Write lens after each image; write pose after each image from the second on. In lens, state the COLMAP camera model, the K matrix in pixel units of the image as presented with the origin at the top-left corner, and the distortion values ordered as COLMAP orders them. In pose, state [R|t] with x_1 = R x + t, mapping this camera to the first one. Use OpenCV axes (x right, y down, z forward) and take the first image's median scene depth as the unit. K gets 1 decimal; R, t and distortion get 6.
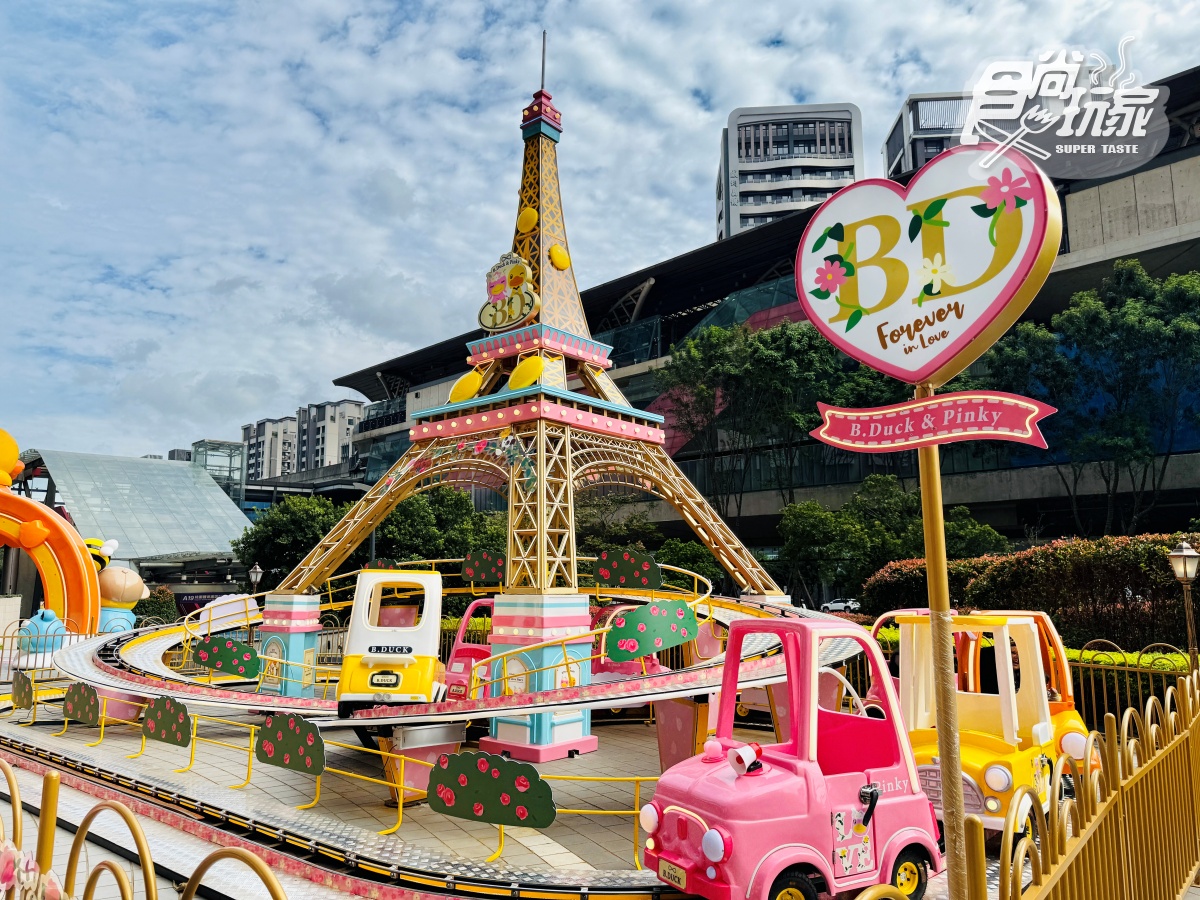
lens RADIAL K [[853.1, 0, 600.0], [0, 853.1, 450.0], [0, 0, 1]] dist [0.072395, -0.100478]
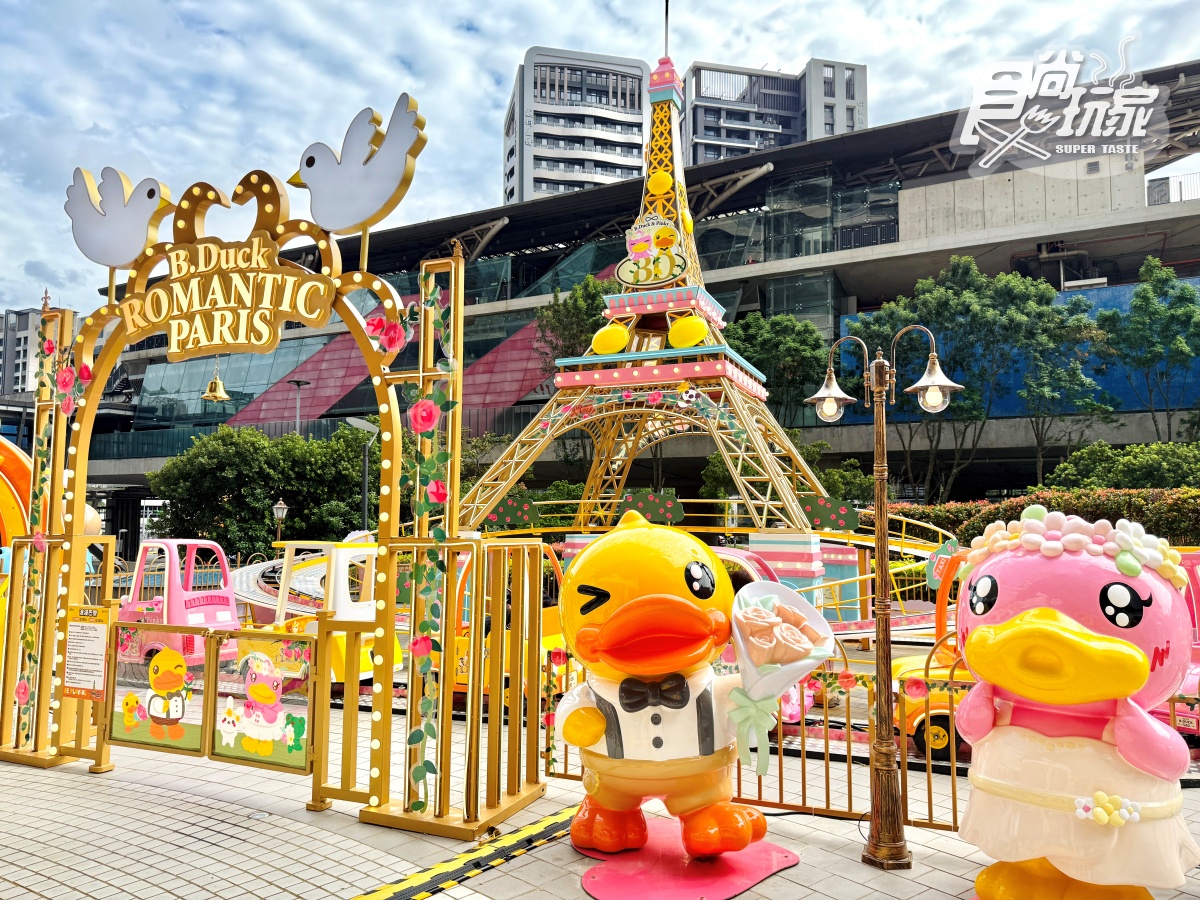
lens RADIAL K [[853.1, 0, 600.0], [0, 853.1, 450.0], [0, 0, 1]] dist [0.072395, -0.100478]
pose [[0.954309, 0.032616, 0.297037, -0.166211], [-0.053636, 0.996578, 0.062891, -0.000741], [-0.293969, -0.075950, 0.952793, -0.004511]]
